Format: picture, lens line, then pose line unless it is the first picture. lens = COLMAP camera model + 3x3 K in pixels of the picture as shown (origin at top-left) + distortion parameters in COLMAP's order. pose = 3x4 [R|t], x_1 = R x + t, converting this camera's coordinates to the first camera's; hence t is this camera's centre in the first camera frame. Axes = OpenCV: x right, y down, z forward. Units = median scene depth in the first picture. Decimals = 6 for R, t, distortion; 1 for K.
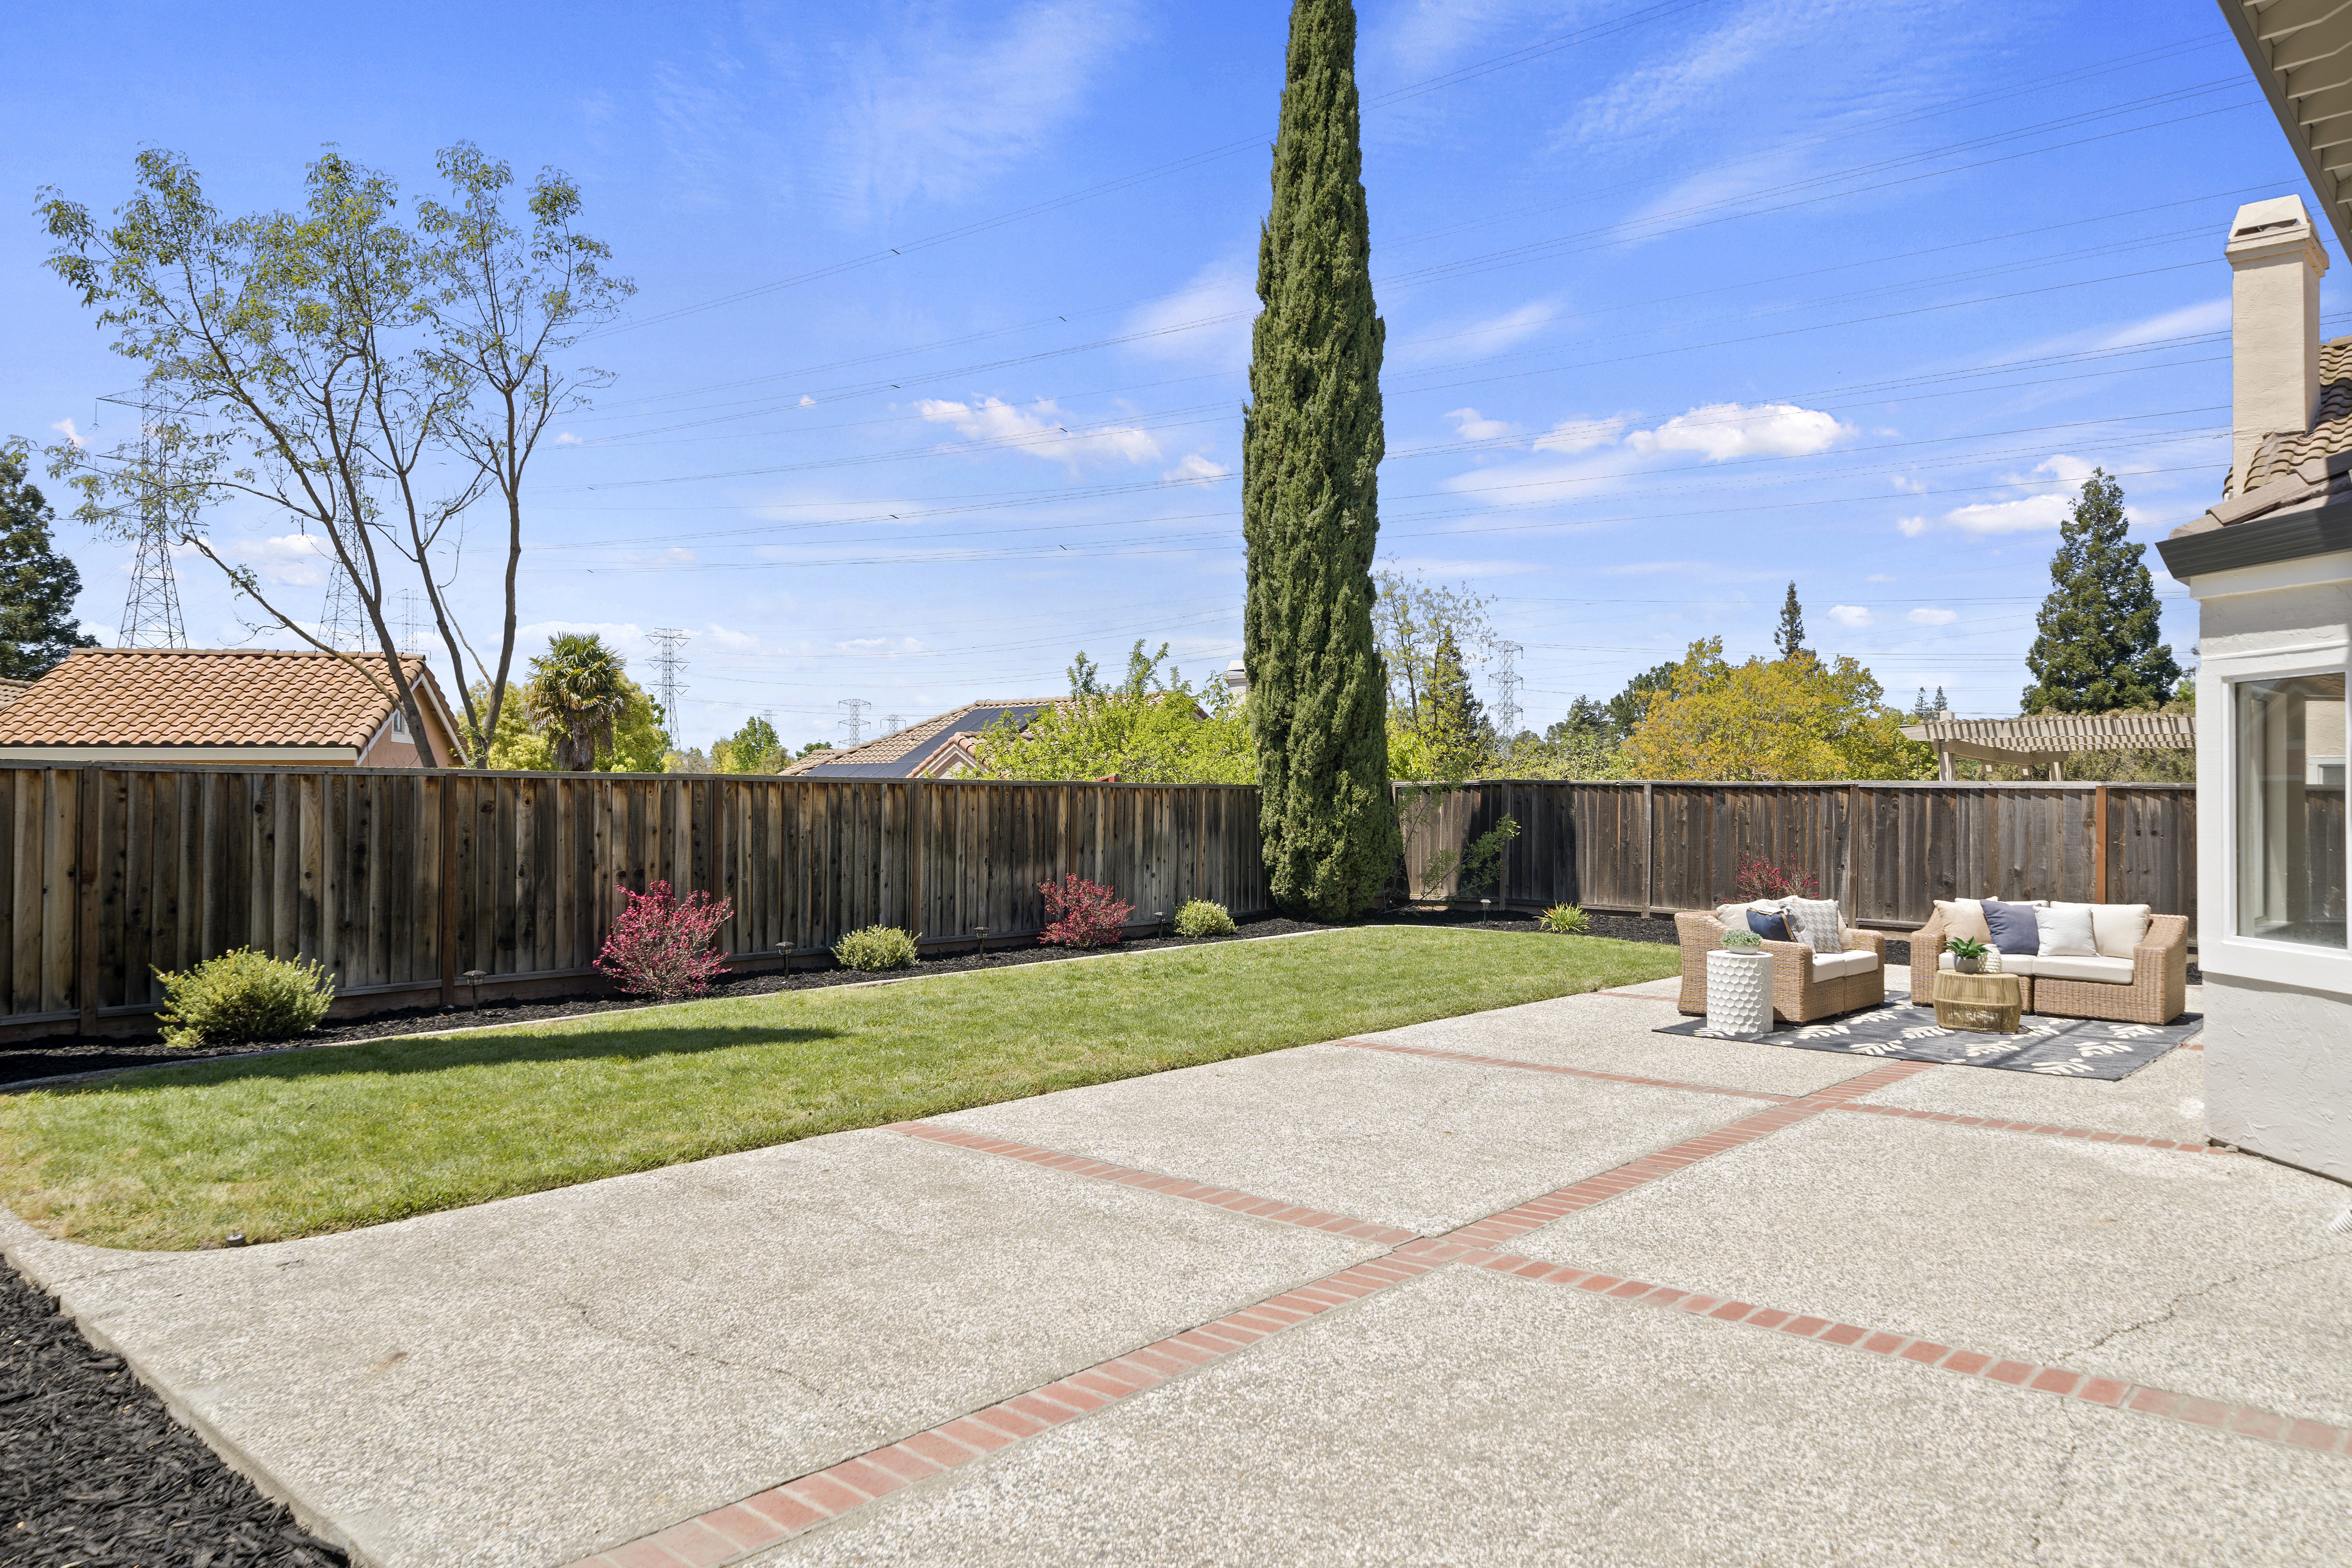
lens RADIAL K [[1588.6, 0, 1176.0], [0, 1588.6, 784.0], [0, 0, 1]] dist [0.009156, 0.002802]
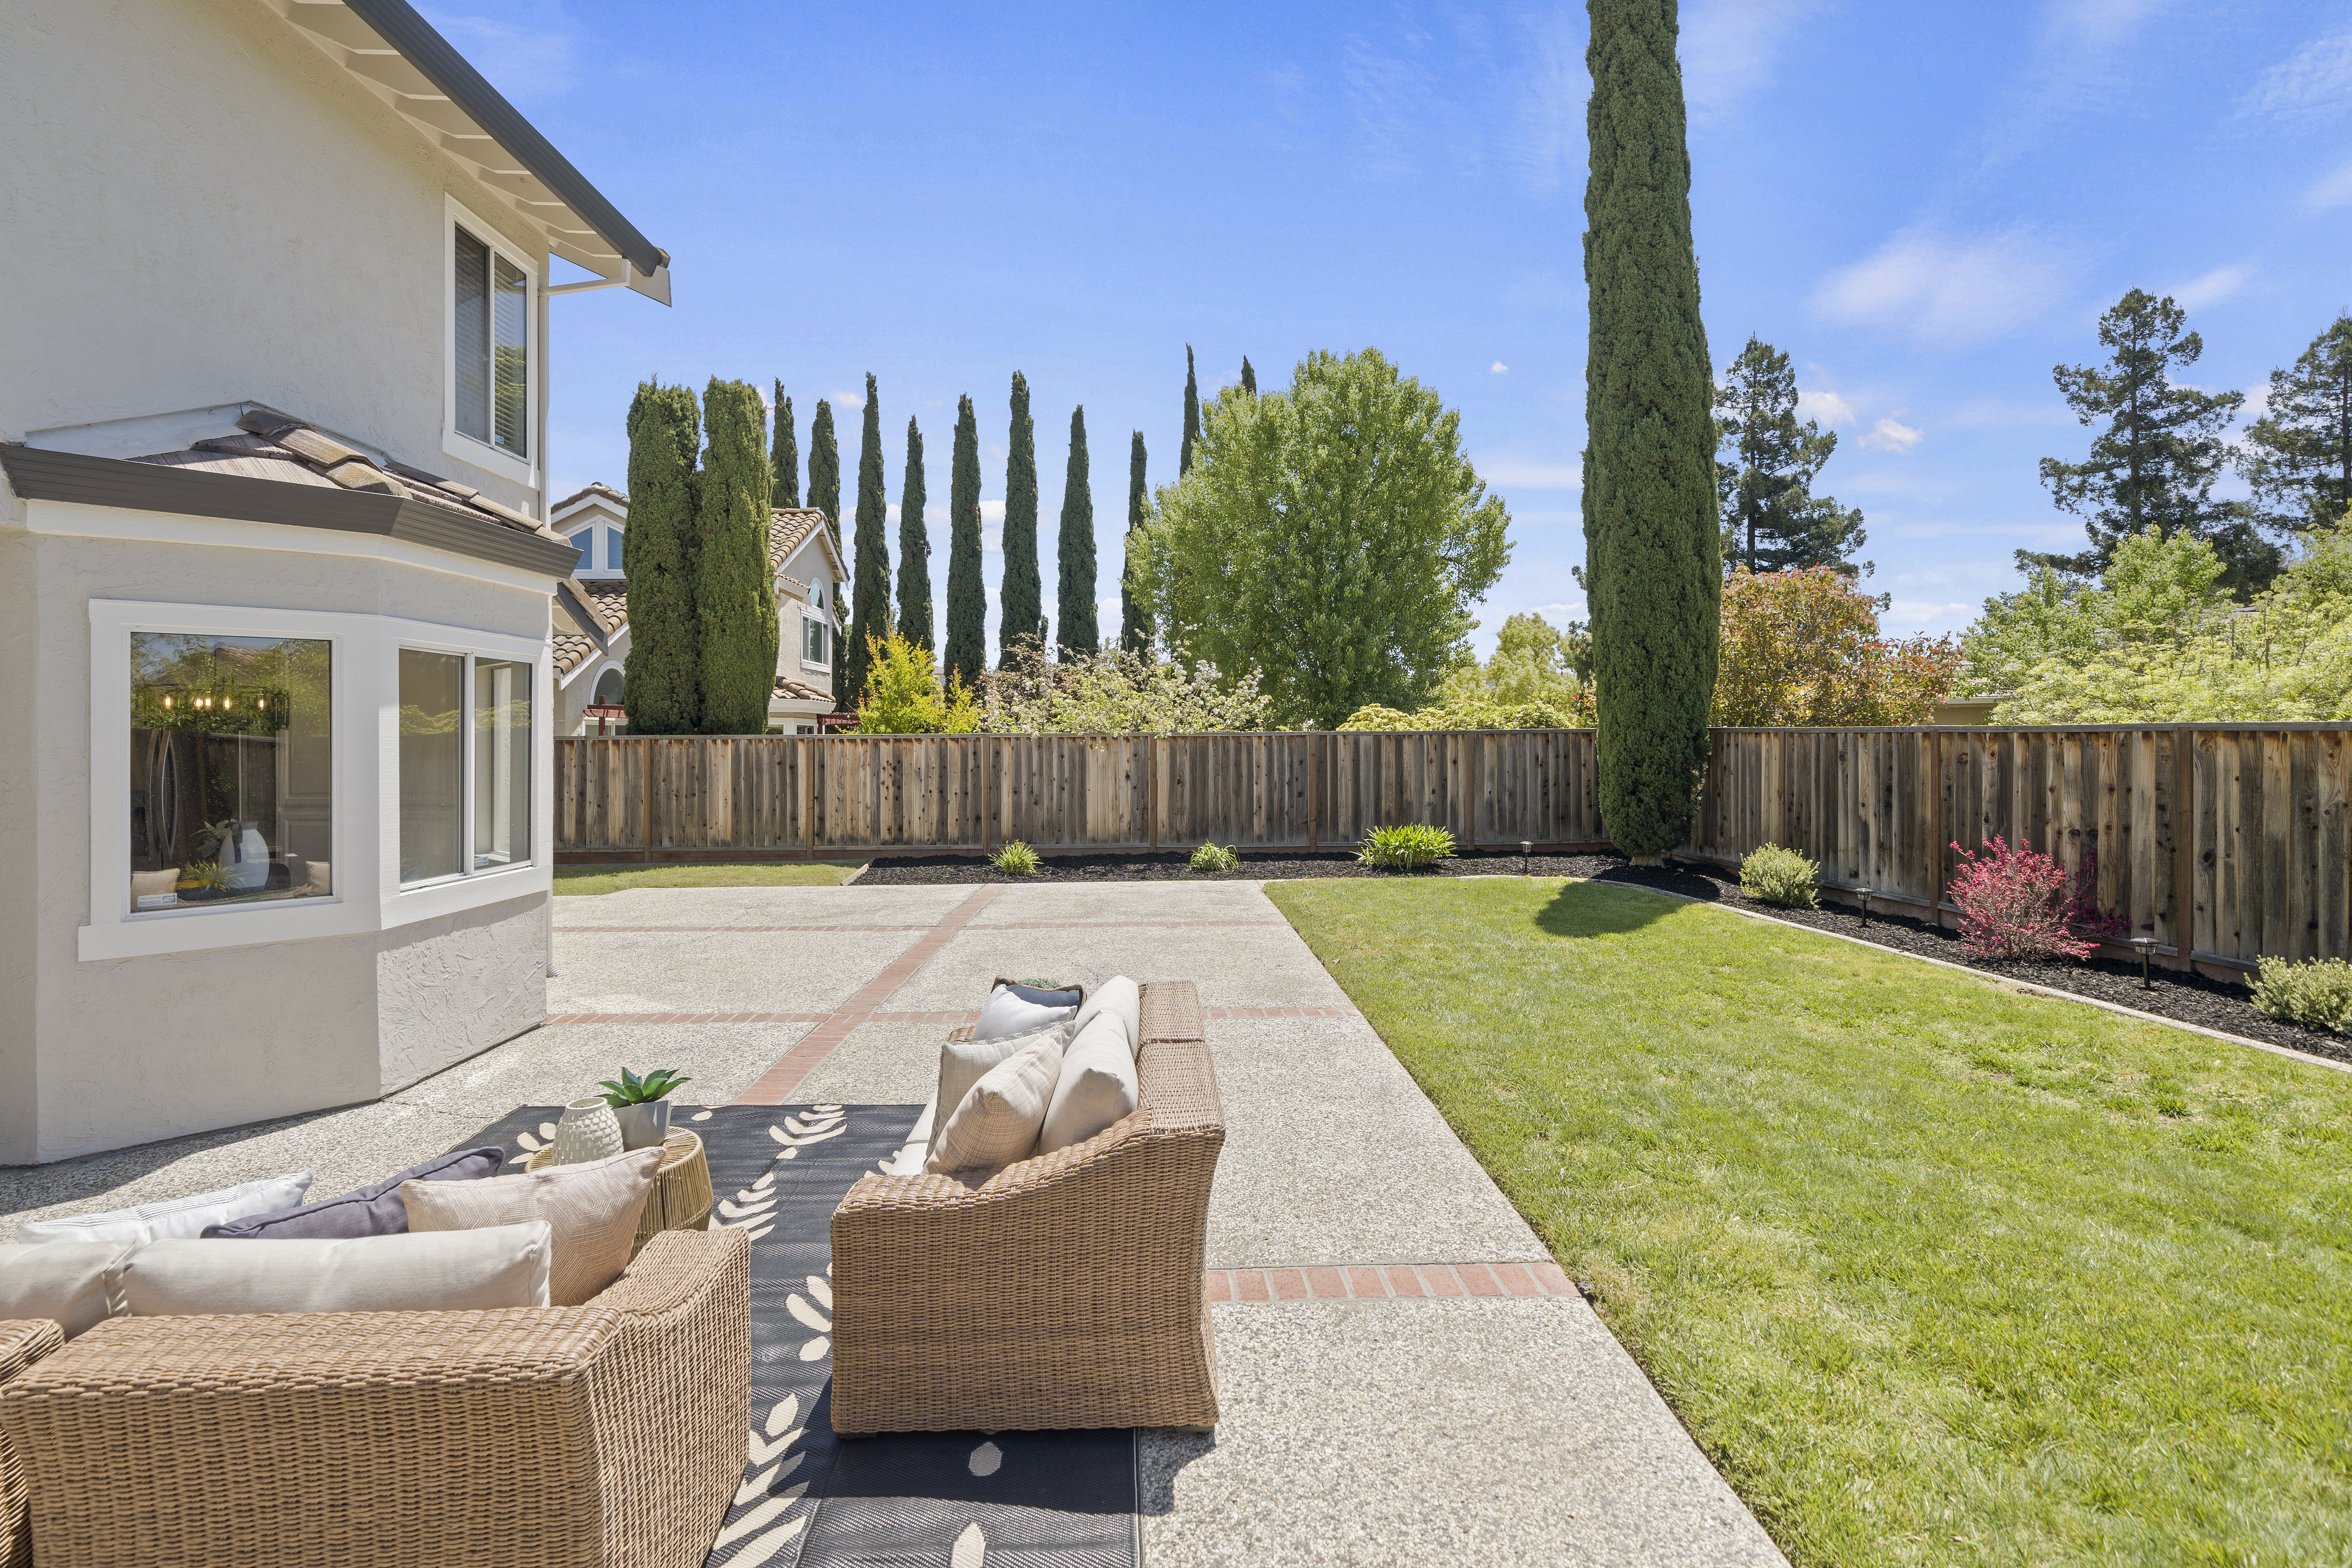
lens RADIAL K [[1176.9, 0, 1170.2], [0, 1176.9, 737.9], [0, 0, 1]] dist [0.000789, 0.000378]
pose [[-0.728051, -0.003814, -0.685512, 0.401745], [0.003914, 0.999945, -0.009720, 0.004336], [0.685512, -0.009760, -0.727996, 0.891534]]
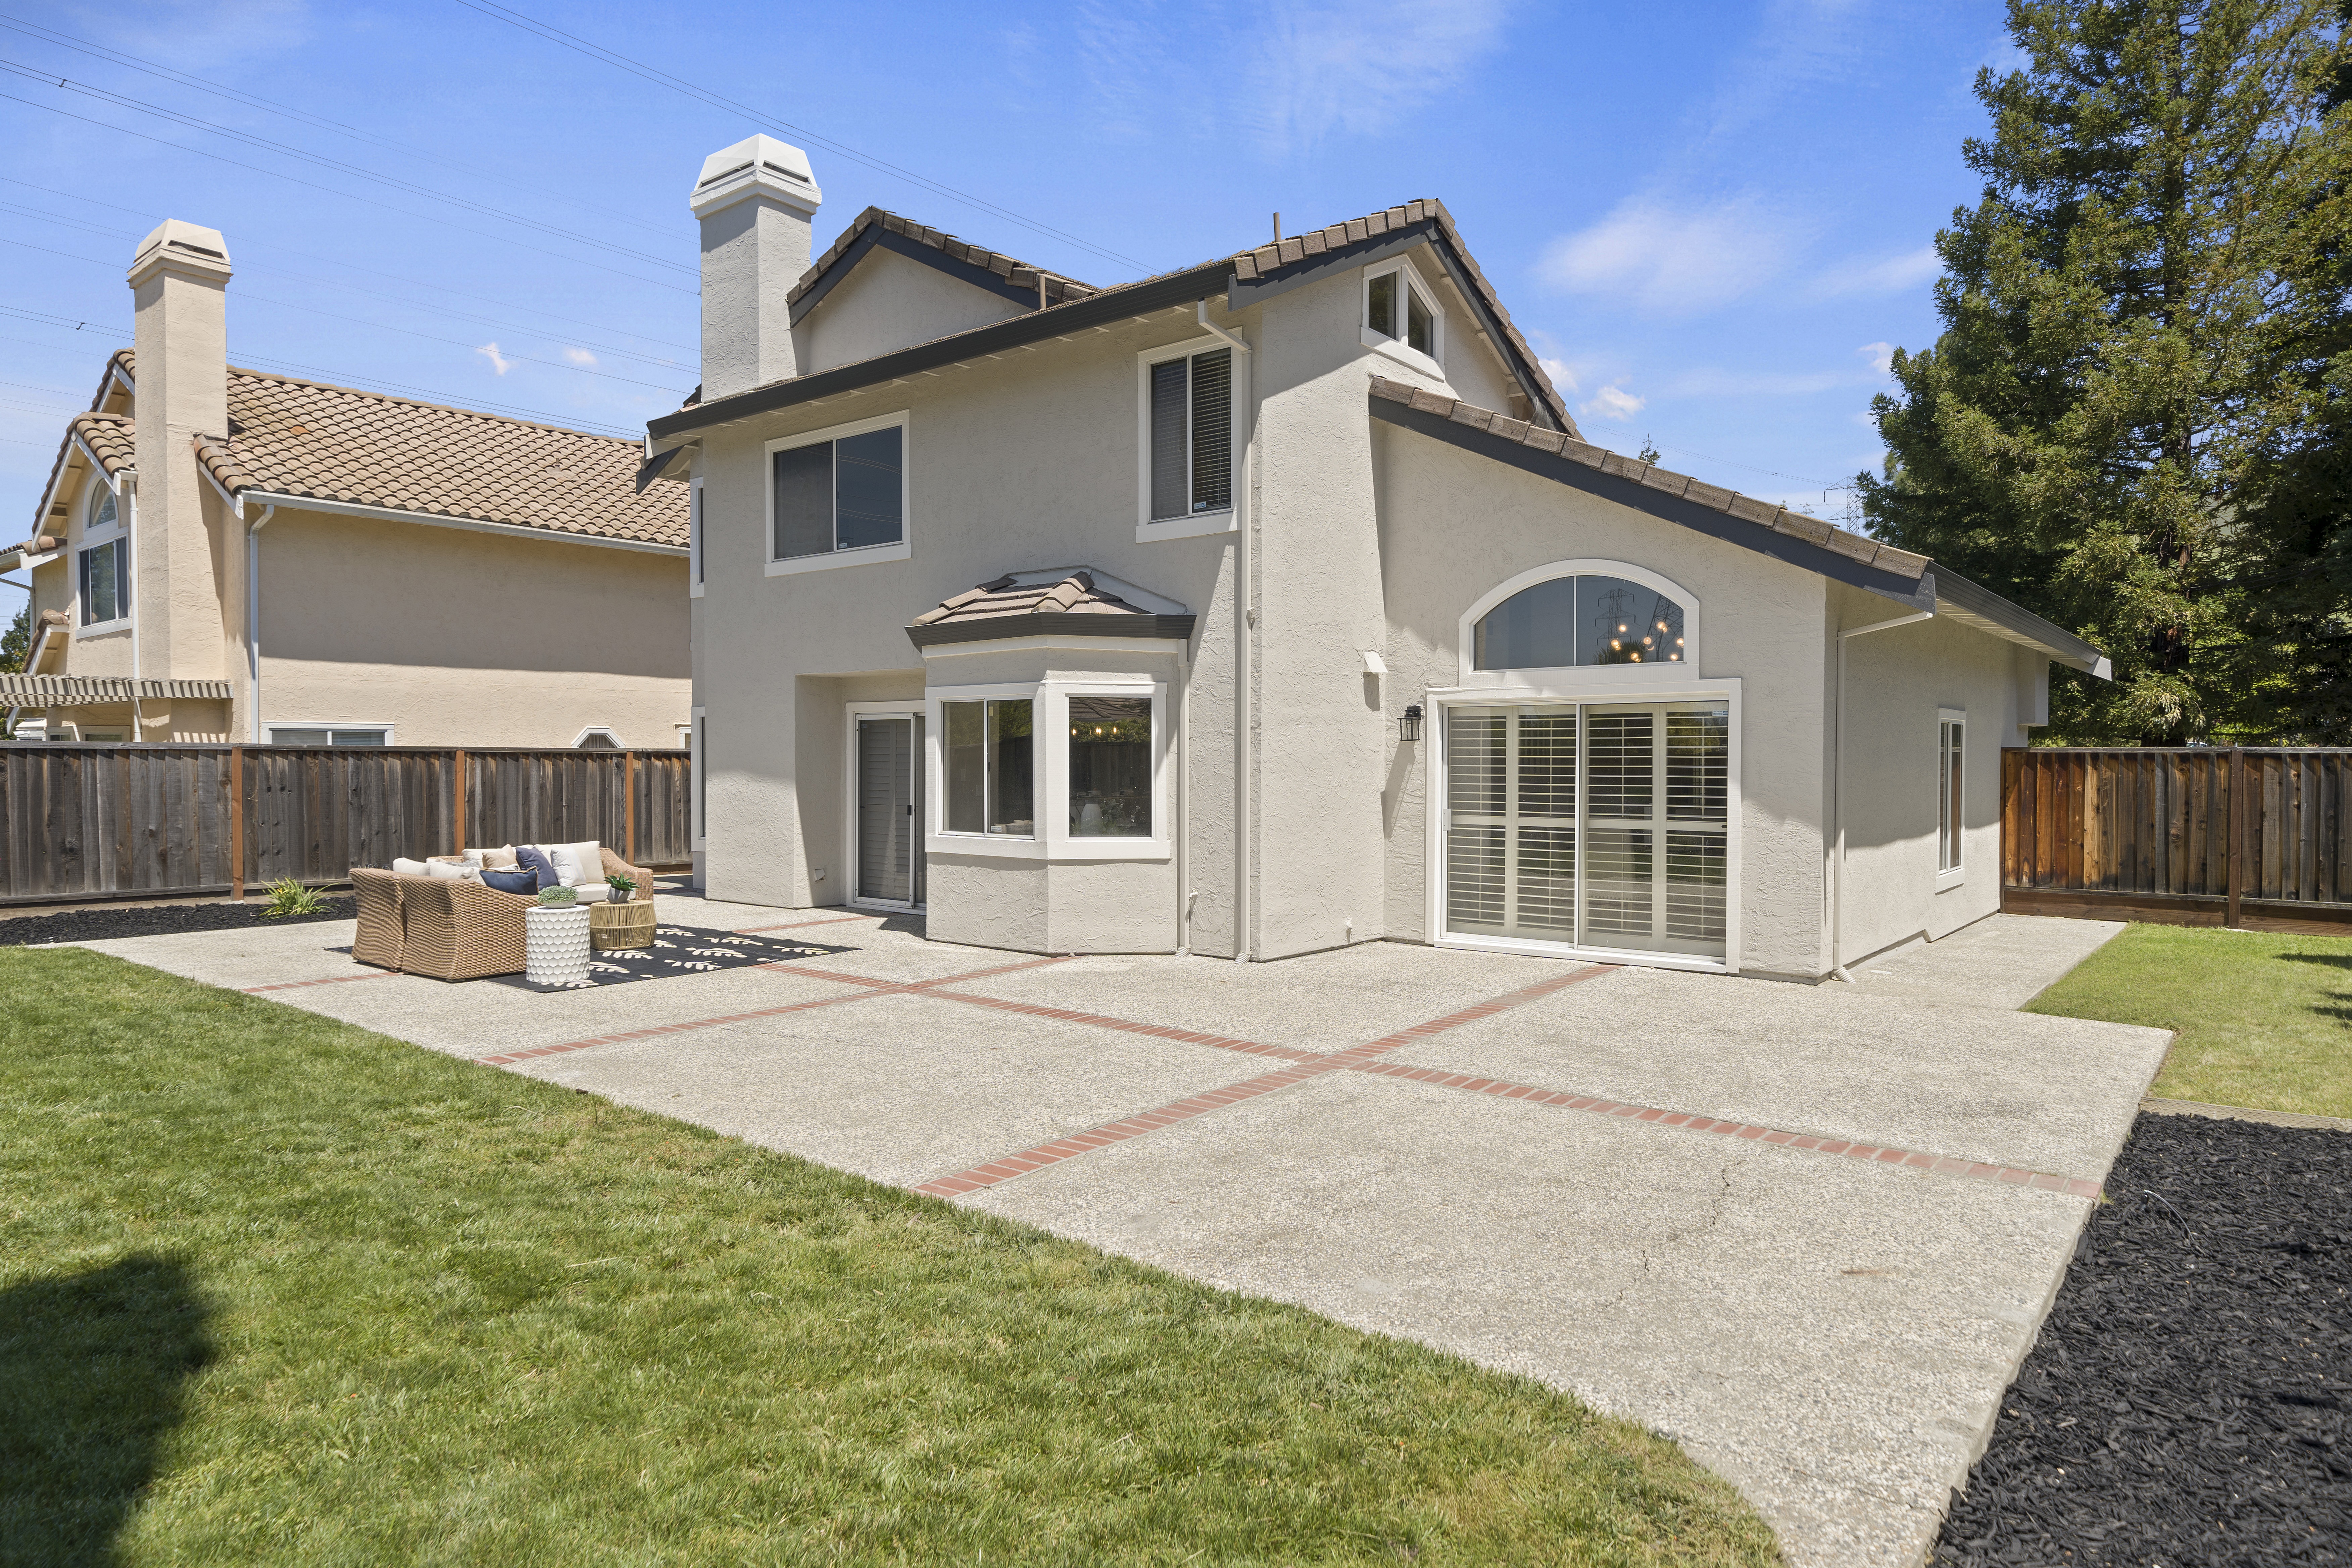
lens RADIAL K [[1400.5, 0, 1176.0], [0, 1400.5, 784.0], [0, 0, 1]] dist [0.001511, -0.000496]
pose [[-0.062969, -0.025104, 0.997700, -0.396956], [-0.006974, 0.999670, 0.024713, -0.001604], [-0.997991, -0.005401, -0.063123, 0.426327]]
